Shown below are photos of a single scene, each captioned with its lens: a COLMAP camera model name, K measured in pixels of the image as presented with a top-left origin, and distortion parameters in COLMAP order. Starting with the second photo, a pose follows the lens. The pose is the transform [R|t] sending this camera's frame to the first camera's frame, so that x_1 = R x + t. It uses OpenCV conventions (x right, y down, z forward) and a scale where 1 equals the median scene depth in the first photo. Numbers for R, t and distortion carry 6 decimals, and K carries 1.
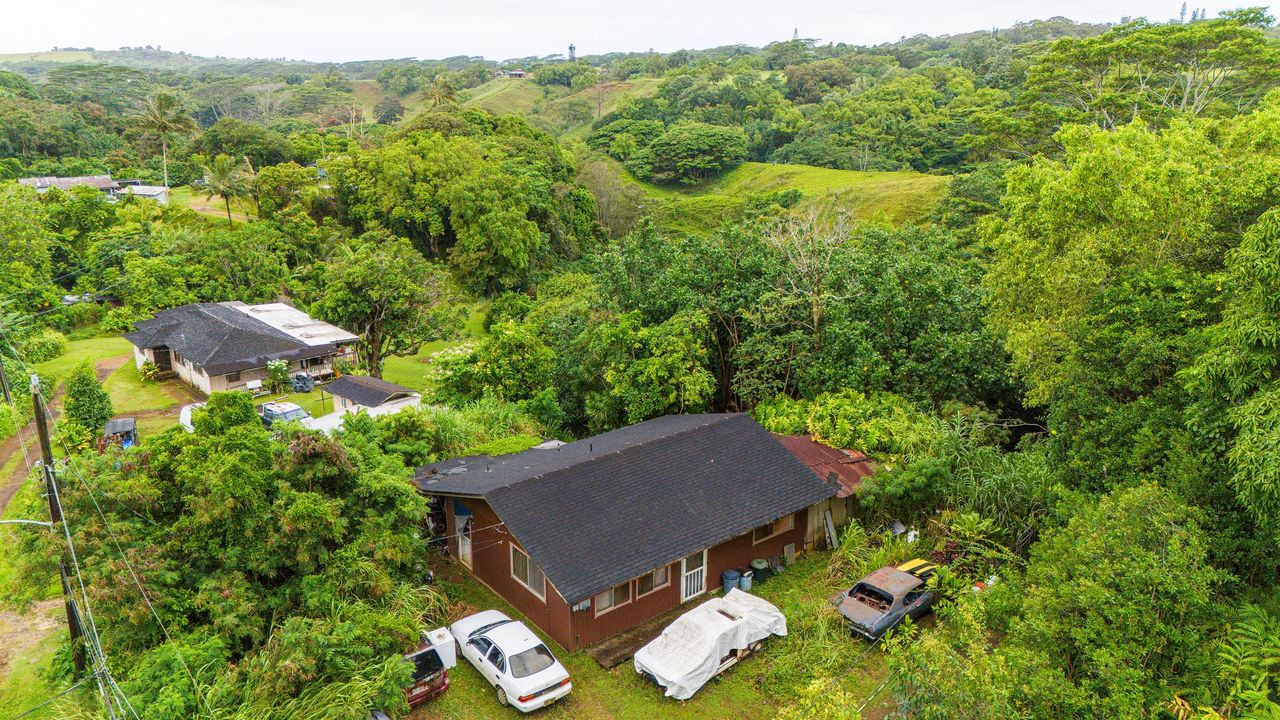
lens RADIAL K [[919.6, 0, 641.7], [0, 919.6, 360.4], [0, 0, 1]] dist [0.078920, 0.000330]
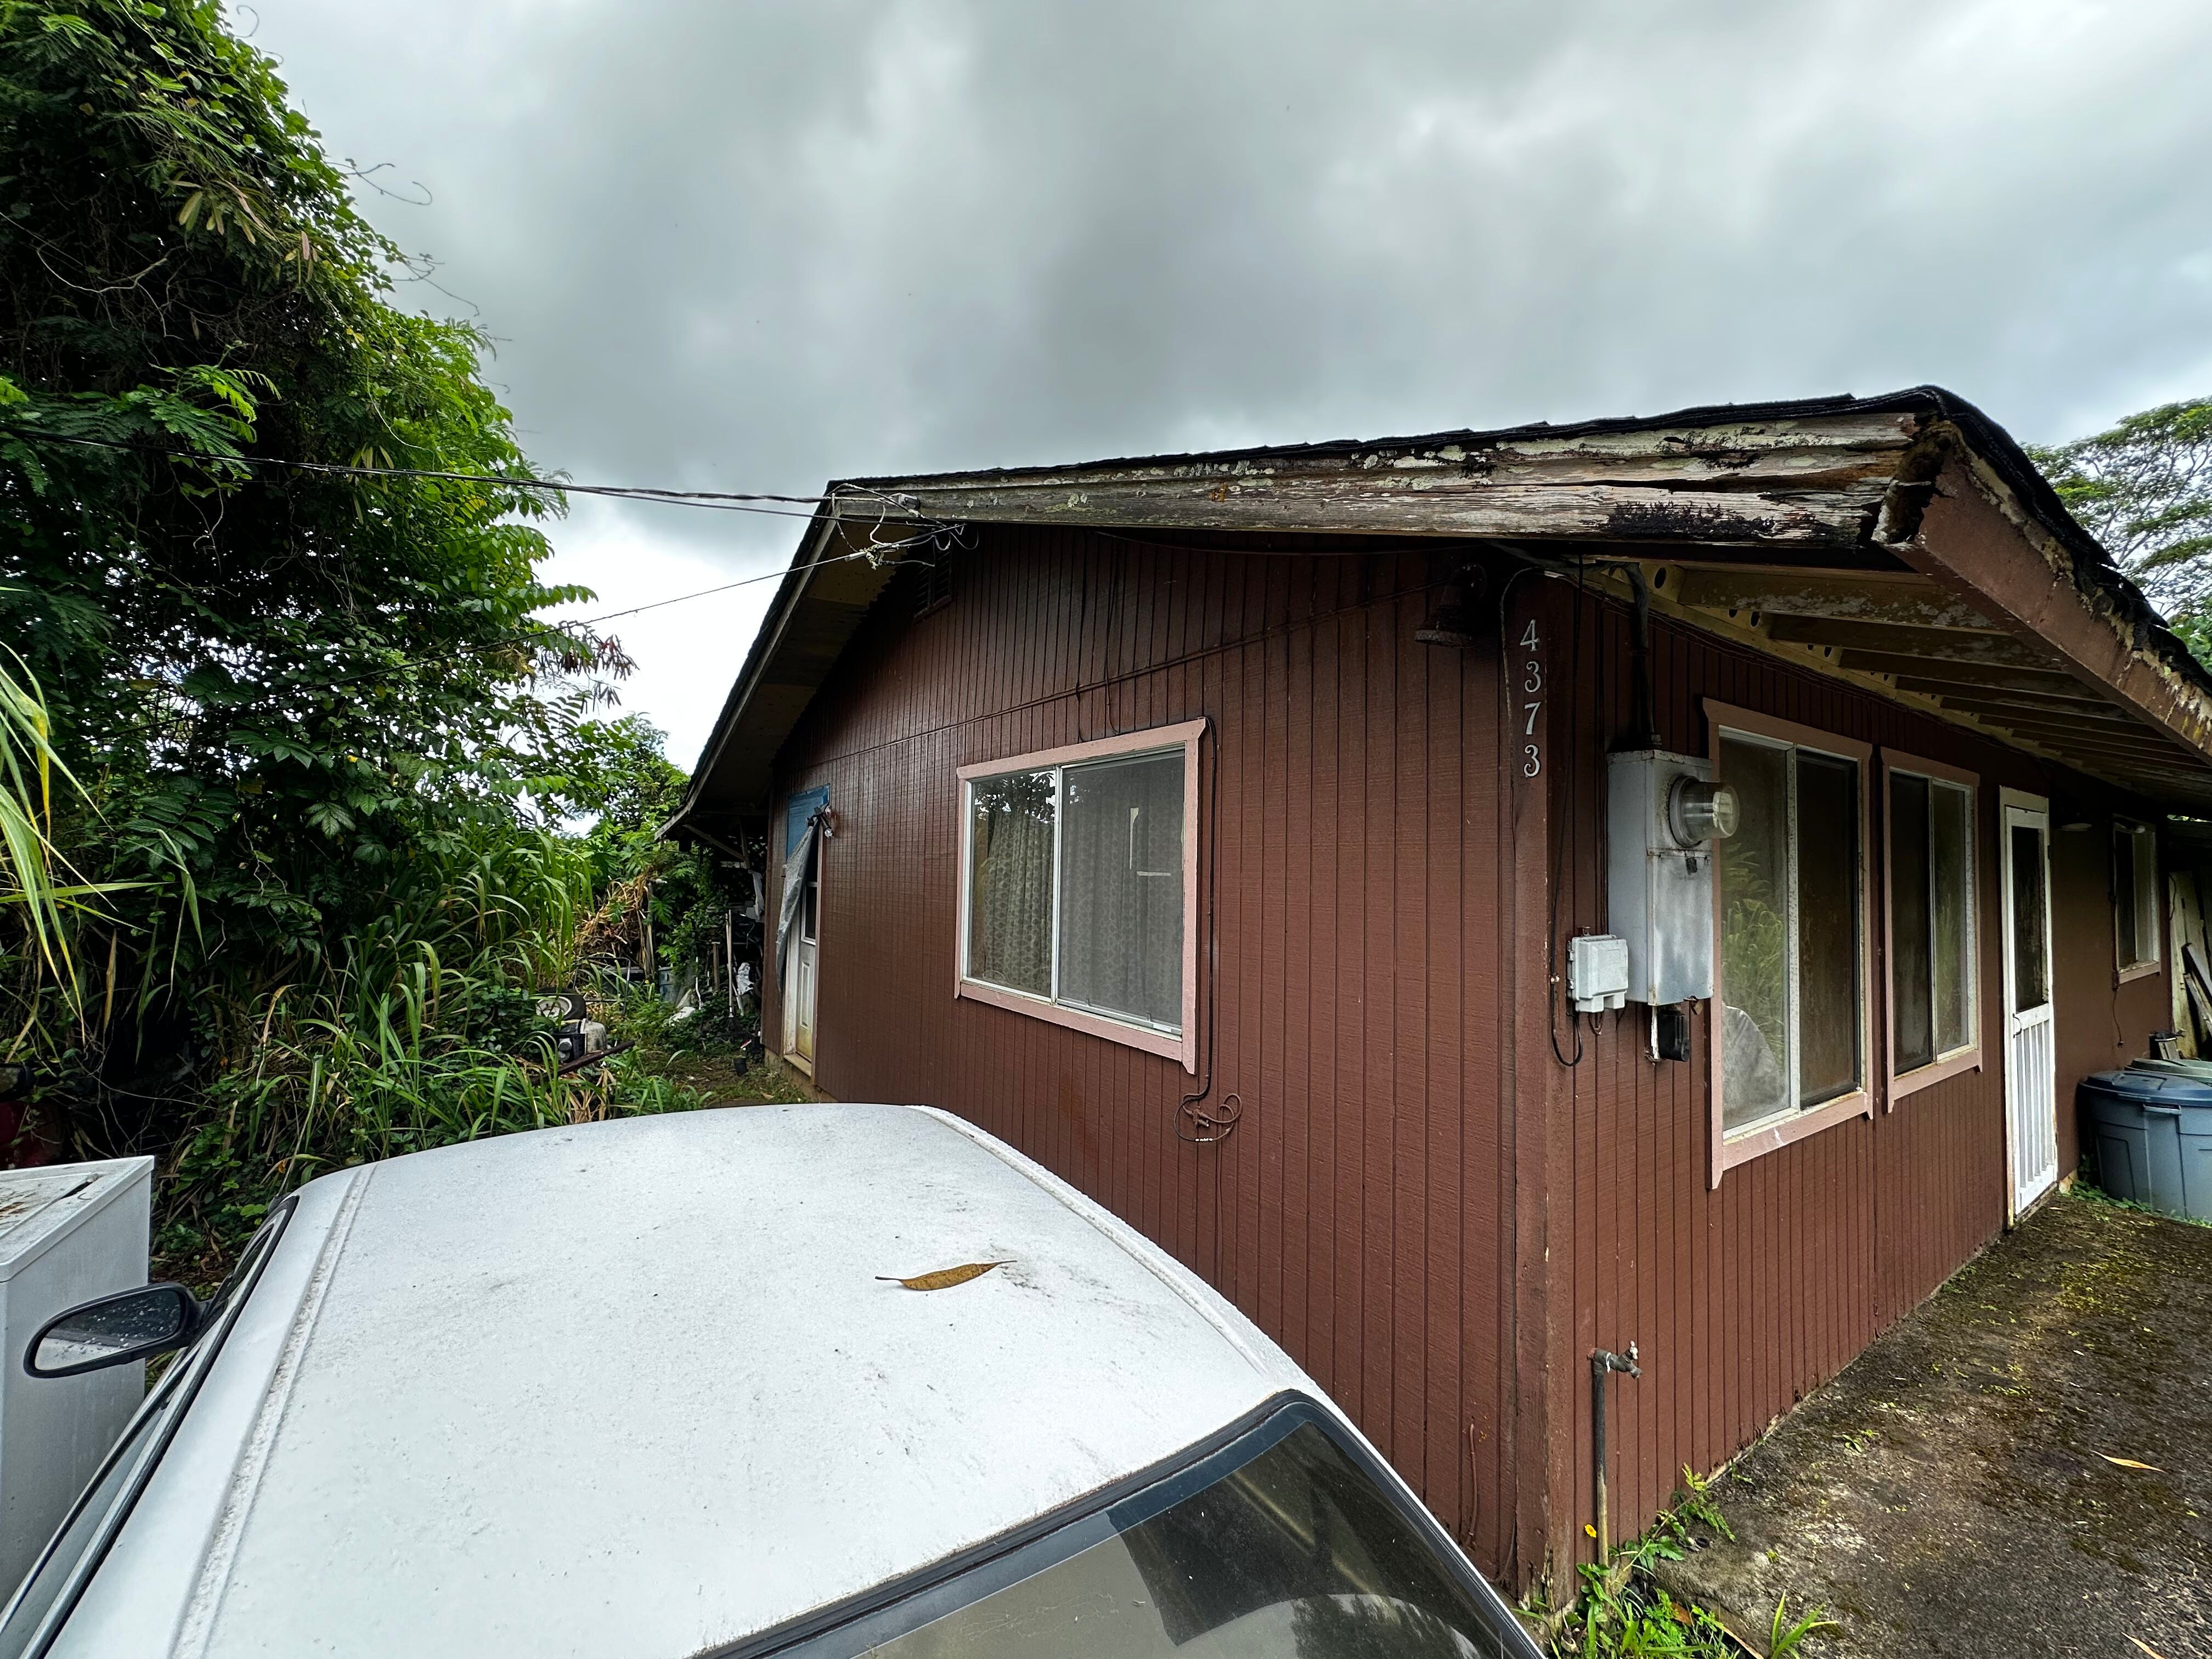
lens RADIAL K [[885.5, 0, 1105.3], [0, 885.5, 819.4], [0, 0, 1]] dist [-0.004953, 0.001512]
pose [[0.996797, 0.006638, -0.079701, -0.030399], [-0.034178, 0.936325, -0.349467, 0.078795], [0.072306, 0.351072, 0.933553, 0.253778]]
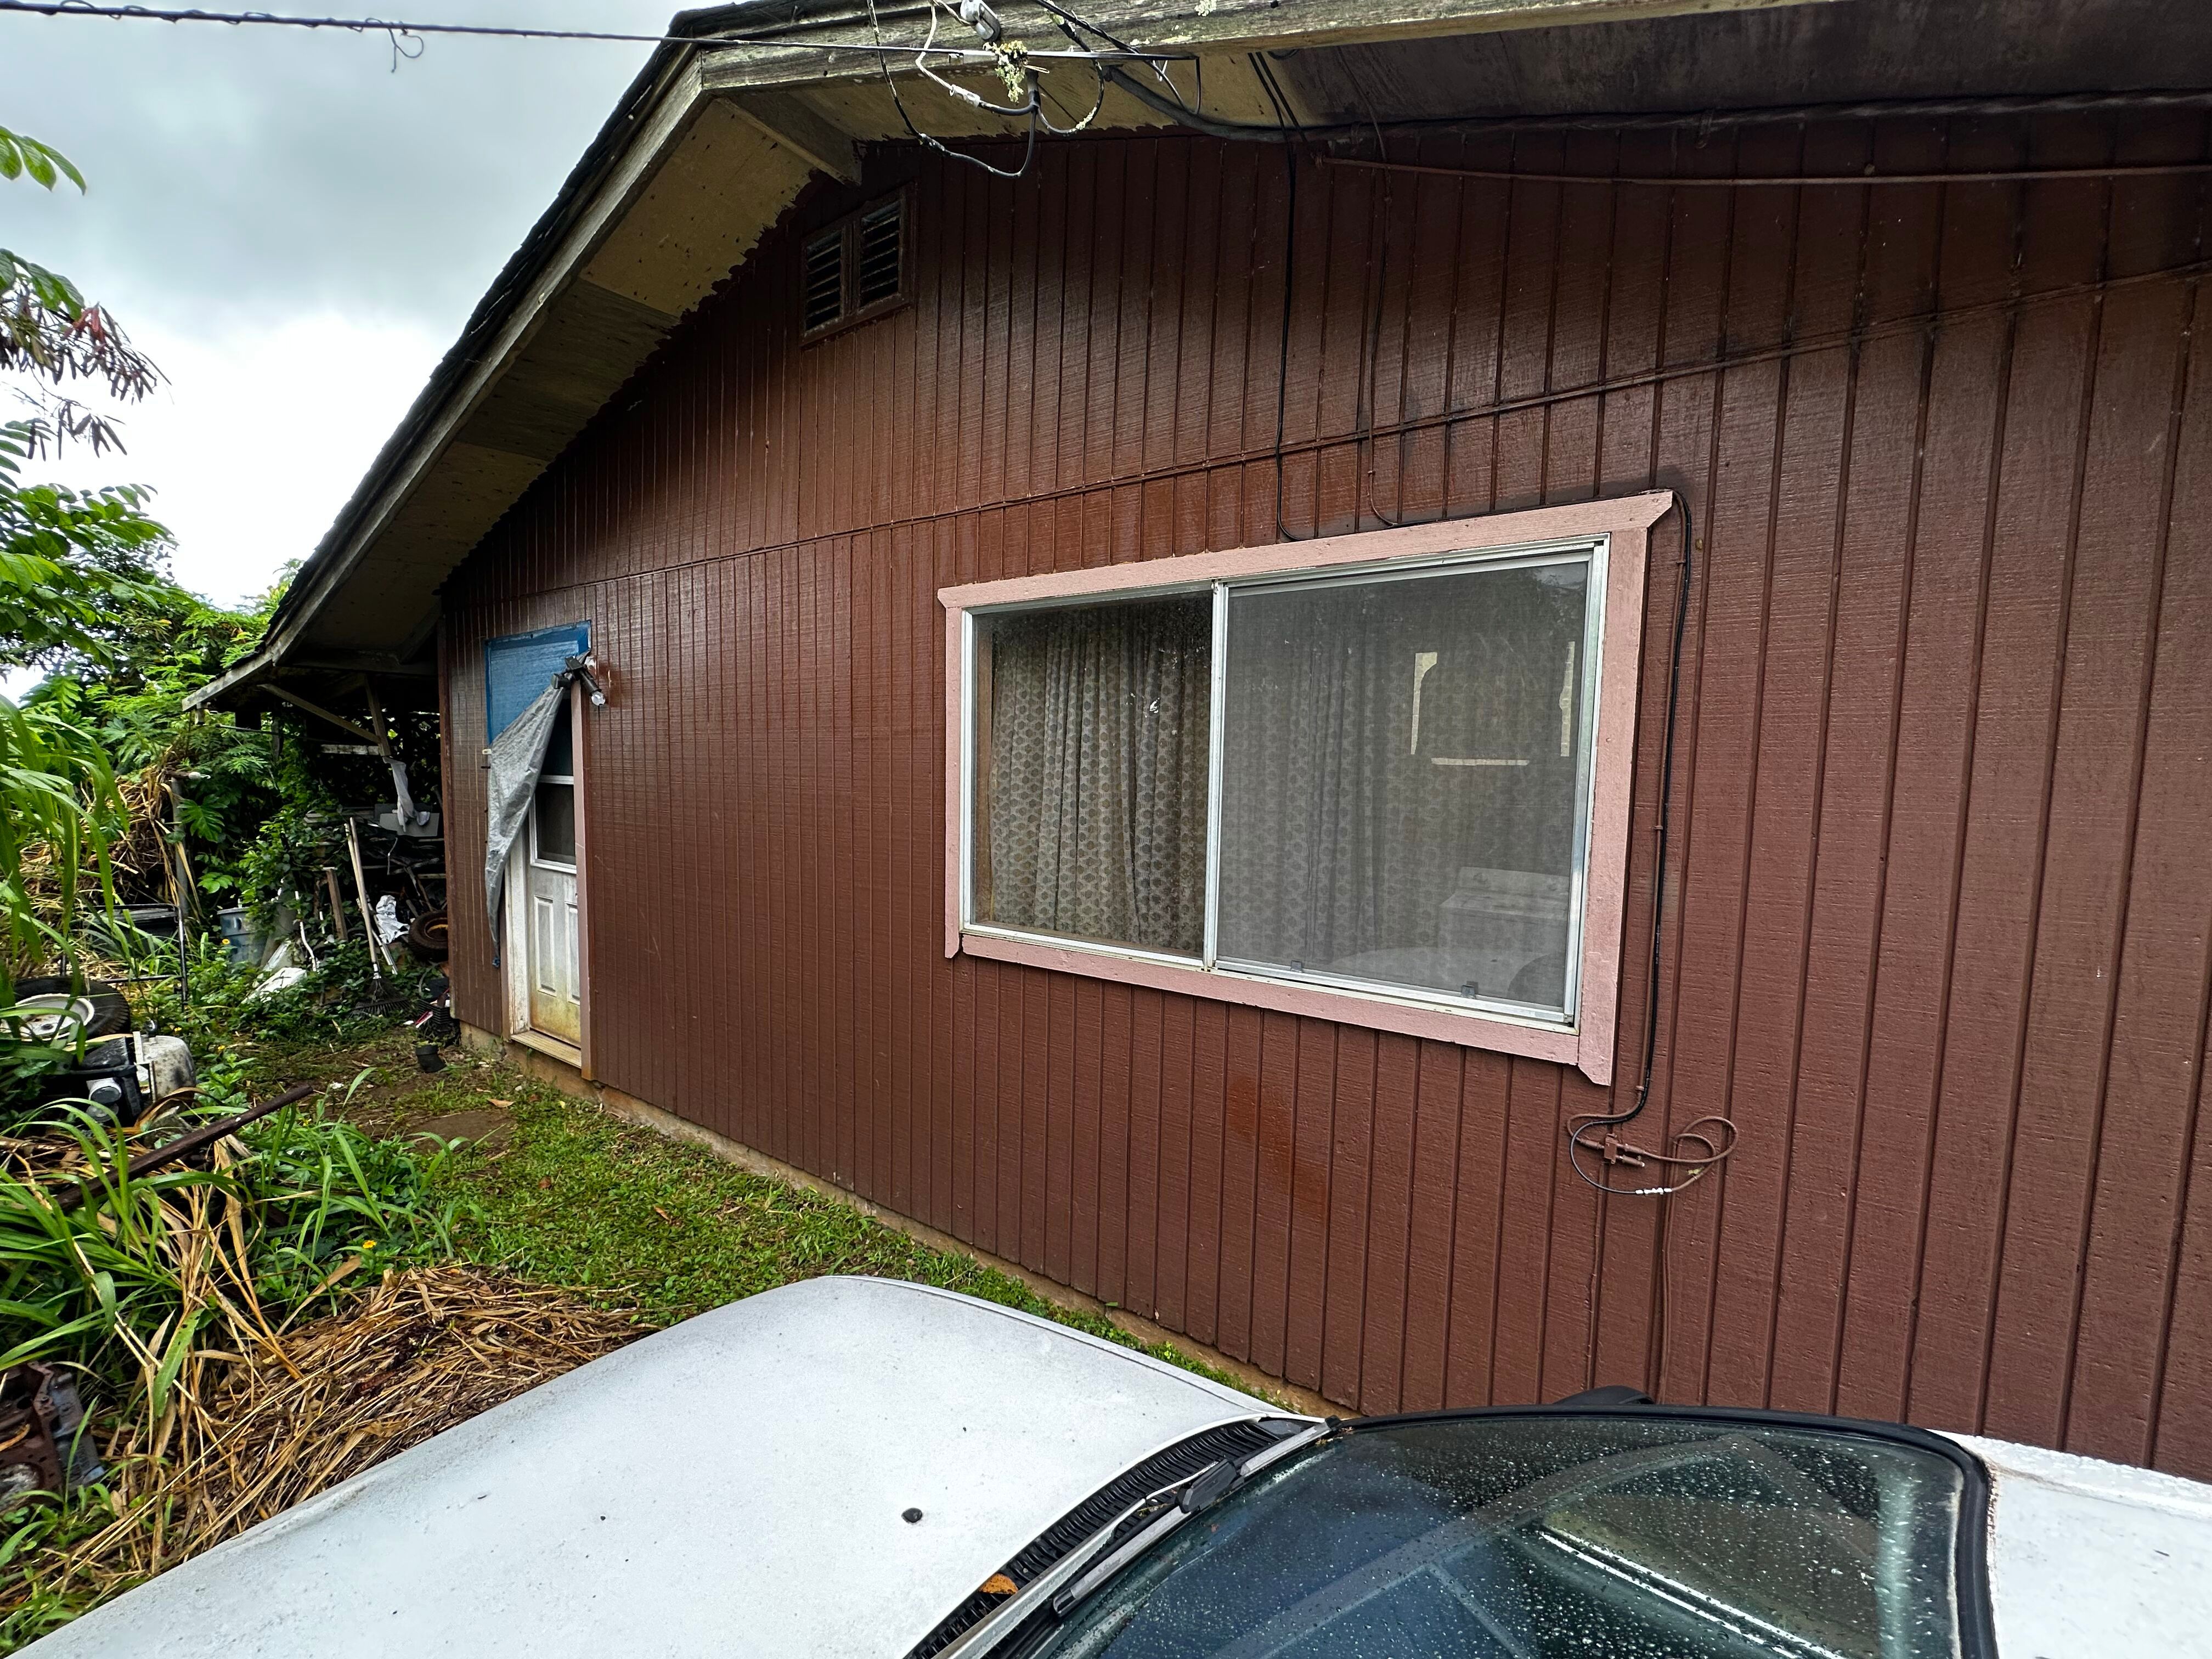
lens RADIAL K [[885.5, 0, 1102.6], [0, 885.5, 819.8], [0, 0, 1]] dist [-0.004953, 0.001512]
pose [[0.956208, -0.013891, 0.292359, -0.046948], [0.080027, 0.973219, -0.215500, 0.073451], [-0.281536, 0.229459, 0.931711, 0.271255]]
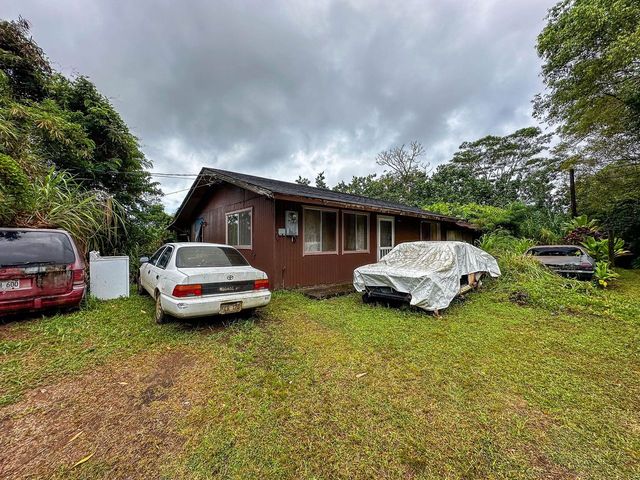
lens RADIAL K [[256.2, 0, 318.8], [0, 256.2, 238.5], [0, 0, 1]] dist [-0.004953, 0.001512]
pose [[0.999197, -0.009689, 0.038883, -0.012502], [0.021477, 0.948674, -0.315525, 0.097510], [-0.033830, 0.316106, 0.948120, 0.212742]]
